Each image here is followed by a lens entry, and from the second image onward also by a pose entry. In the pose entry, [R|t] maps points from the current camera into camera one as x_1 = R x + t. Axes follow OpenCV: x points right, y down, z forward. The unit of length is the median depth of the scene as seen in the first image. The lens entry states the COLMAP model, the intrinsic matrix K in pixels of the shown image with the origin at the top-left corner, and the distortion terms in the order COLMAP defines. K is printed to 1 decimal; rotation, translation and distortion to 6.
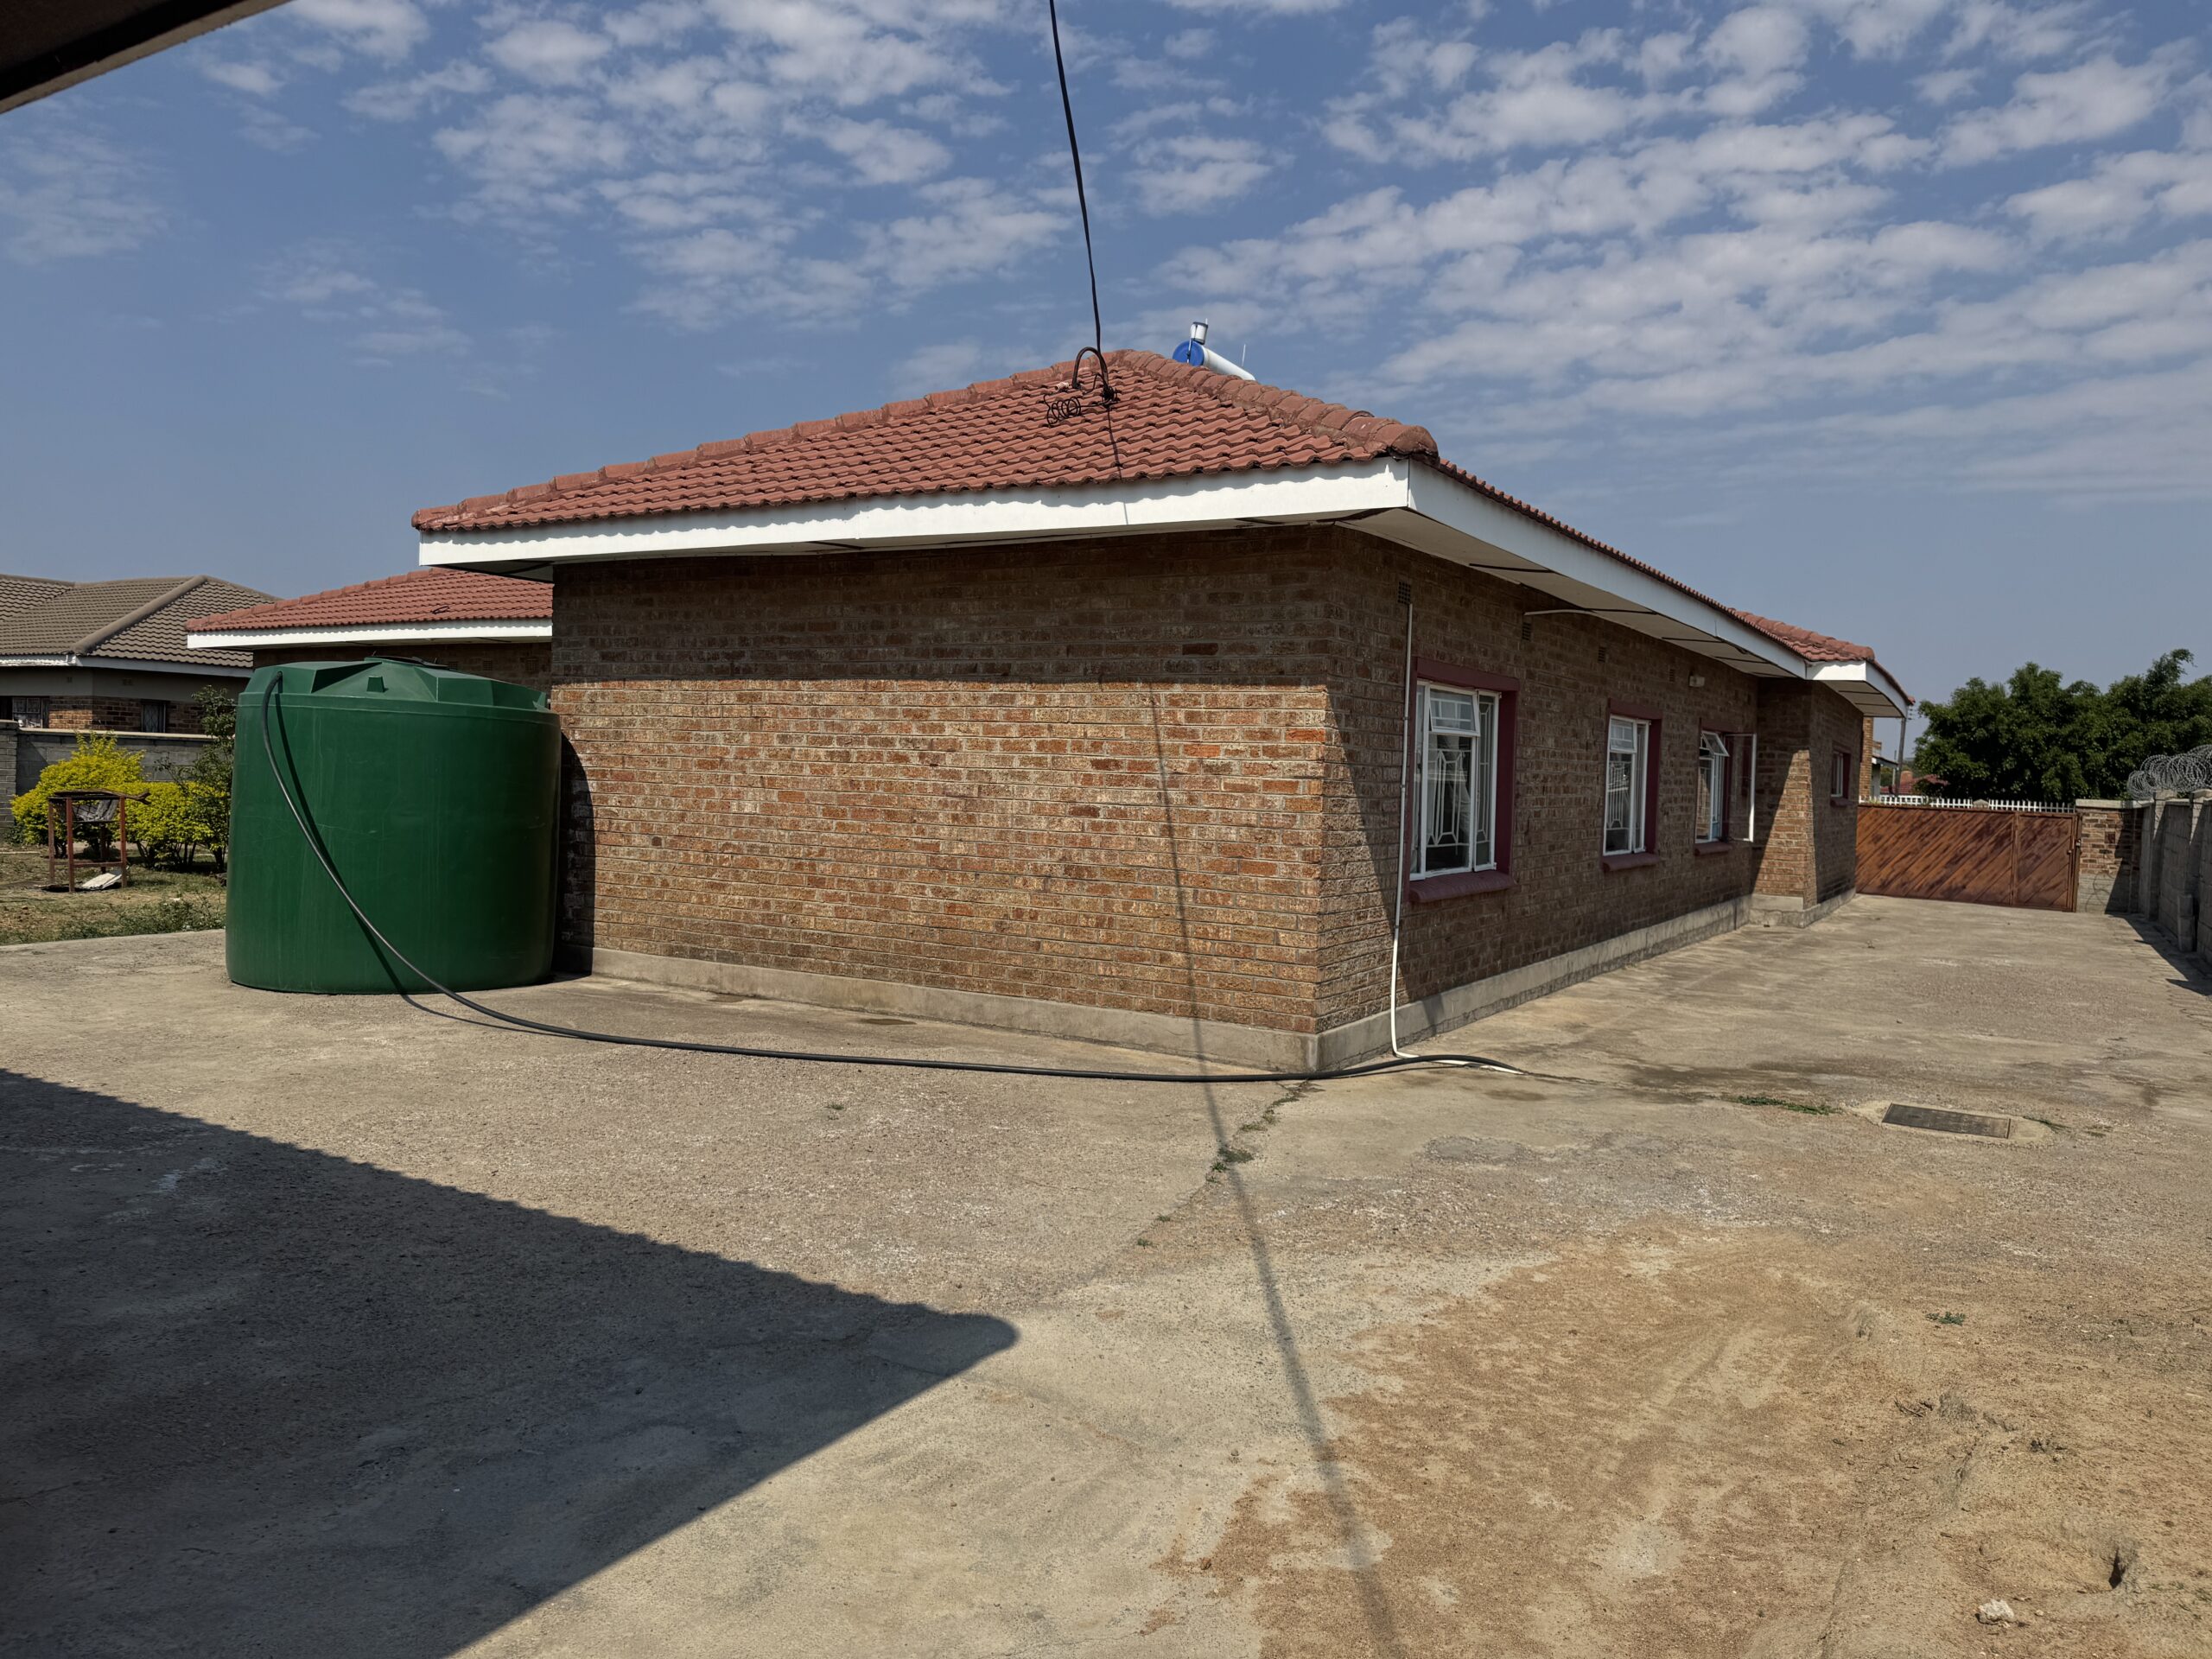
lens RADIAL K [[1568.8, 0, 1108.6], [0, 1568.8, 829.9], [0, 0, 1]] dist [0.041304, -0.000691]
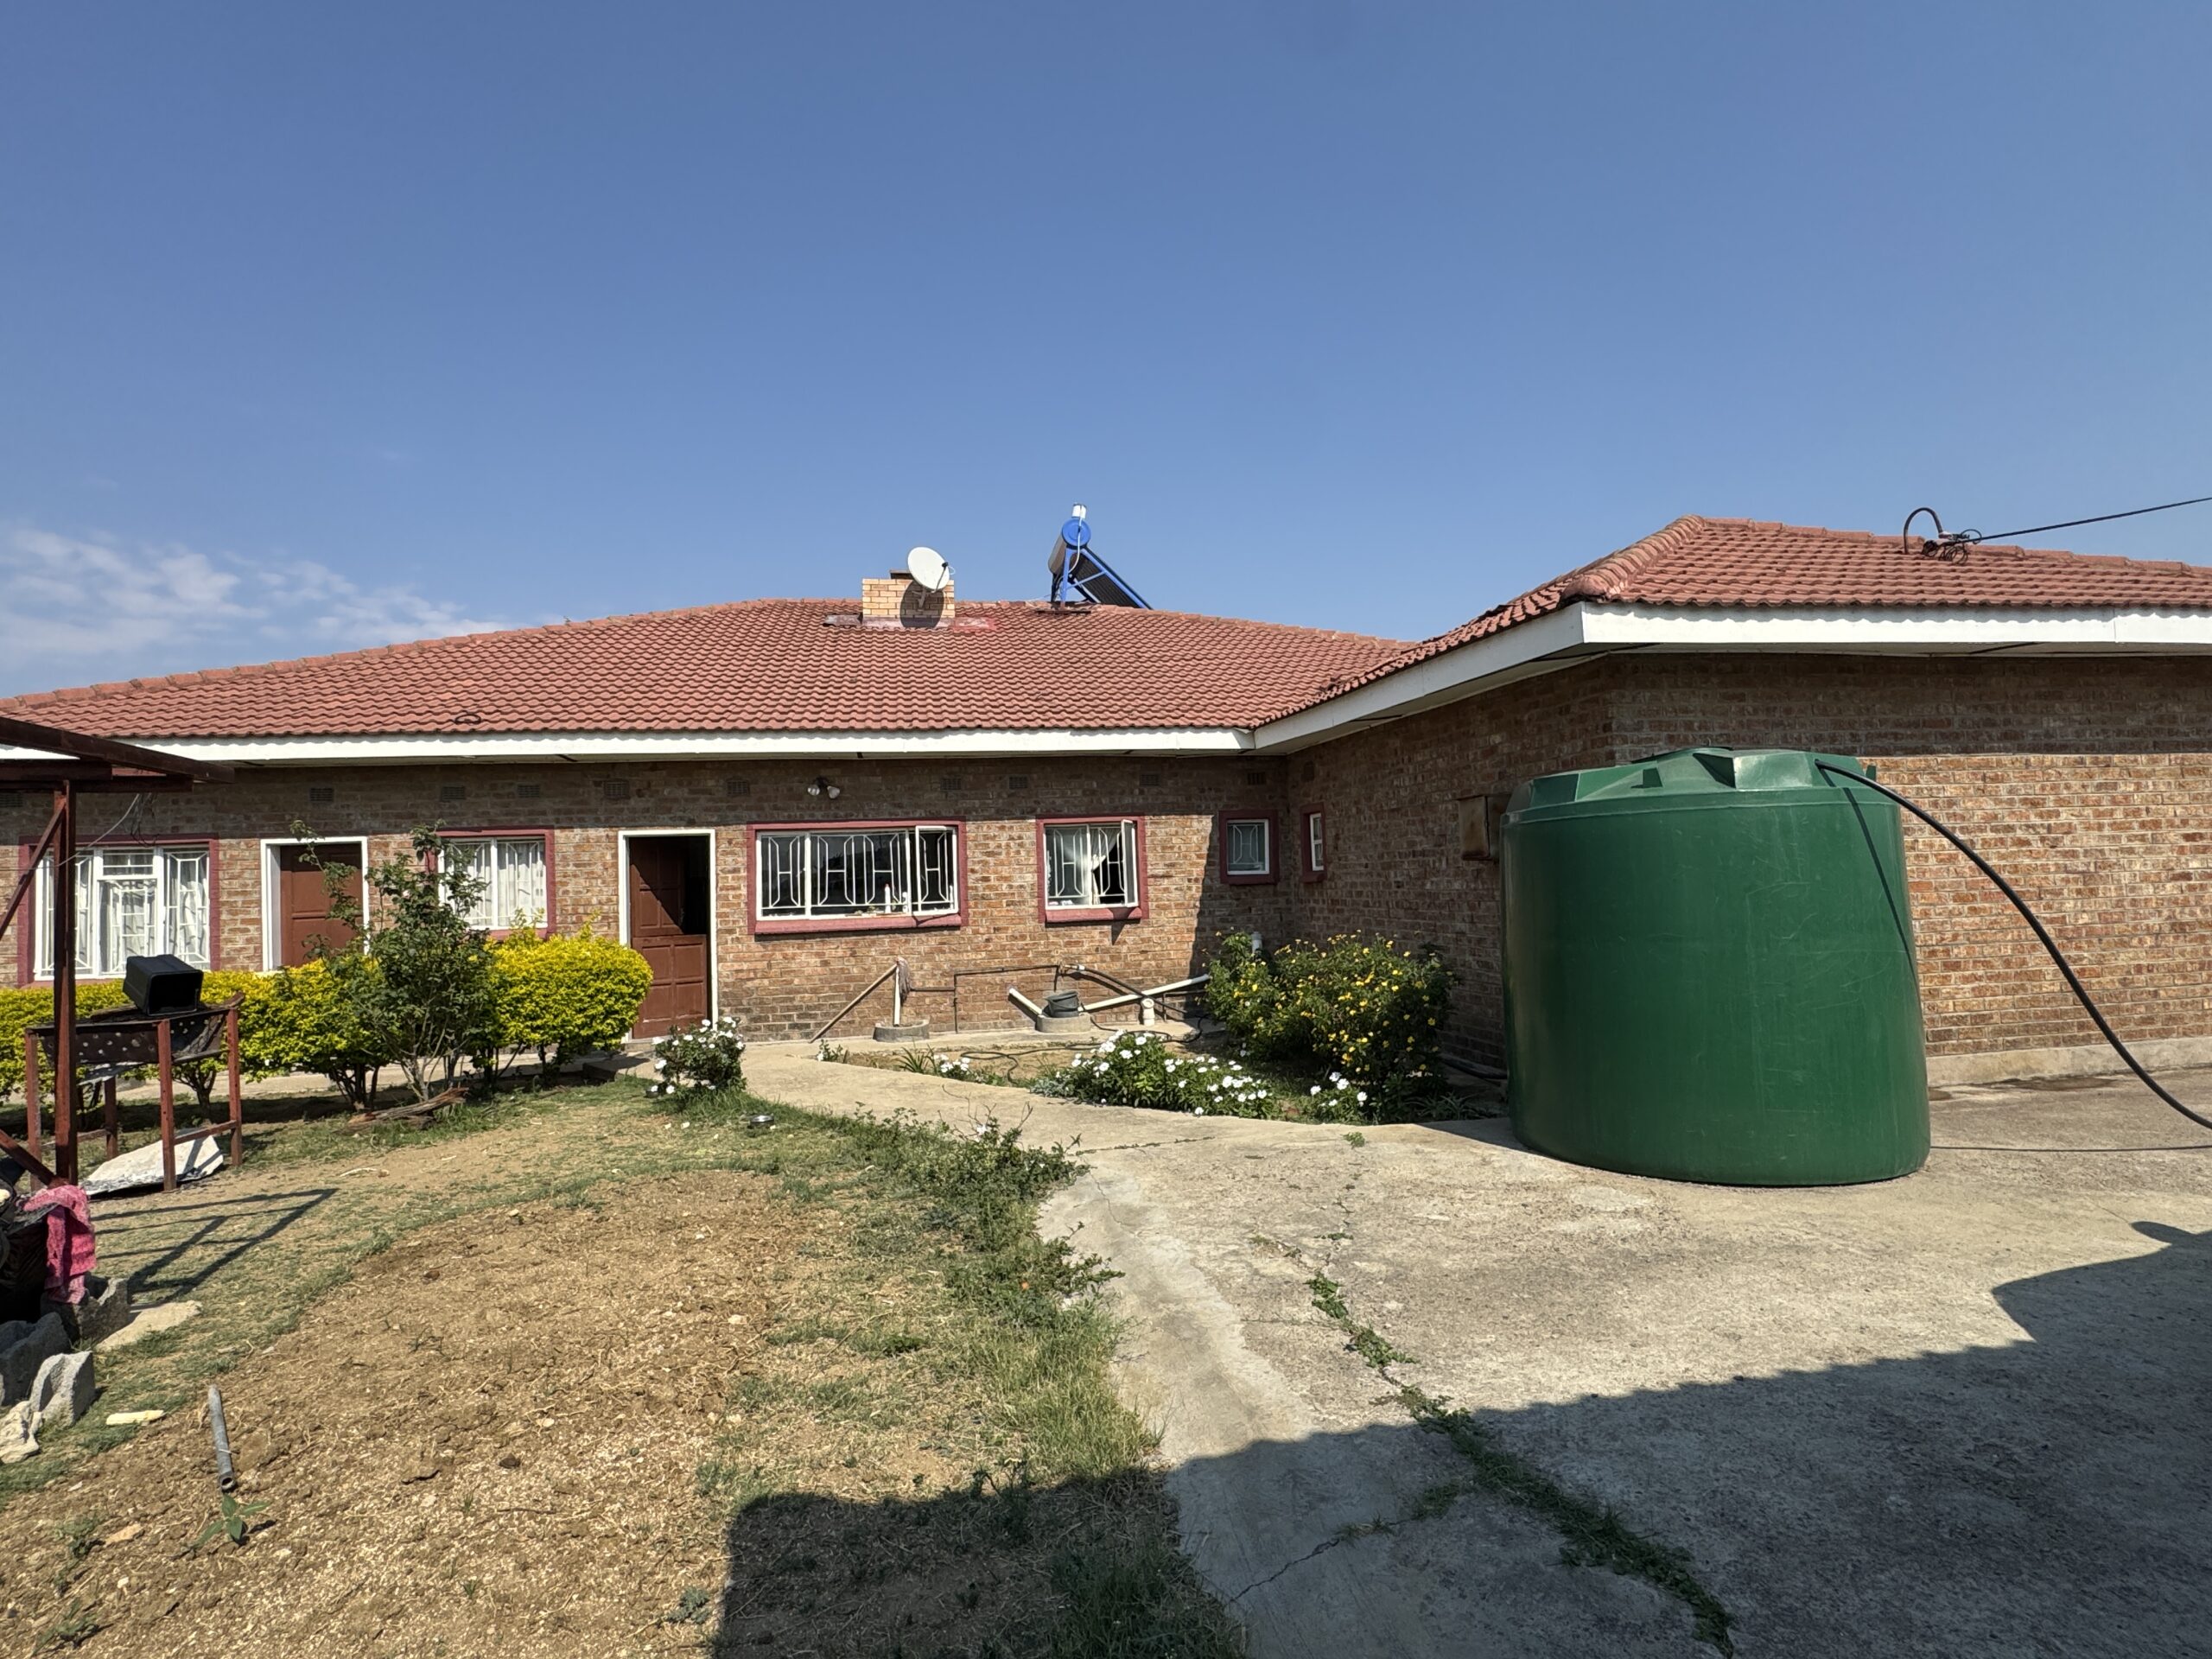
lens RADIAL K [[1181.9, 0, 1106.2], [0, 1181.9, 830.0], [0, 0, 1]] dist [0.005144, 0.000235]
pose [[0.750588, -0.027886, 0.660182, -1.186255], [0.084689, 0.994929, -0.054261, -0.065039], [-0.655321, 0.096638, 0.749143, 0.812424]]
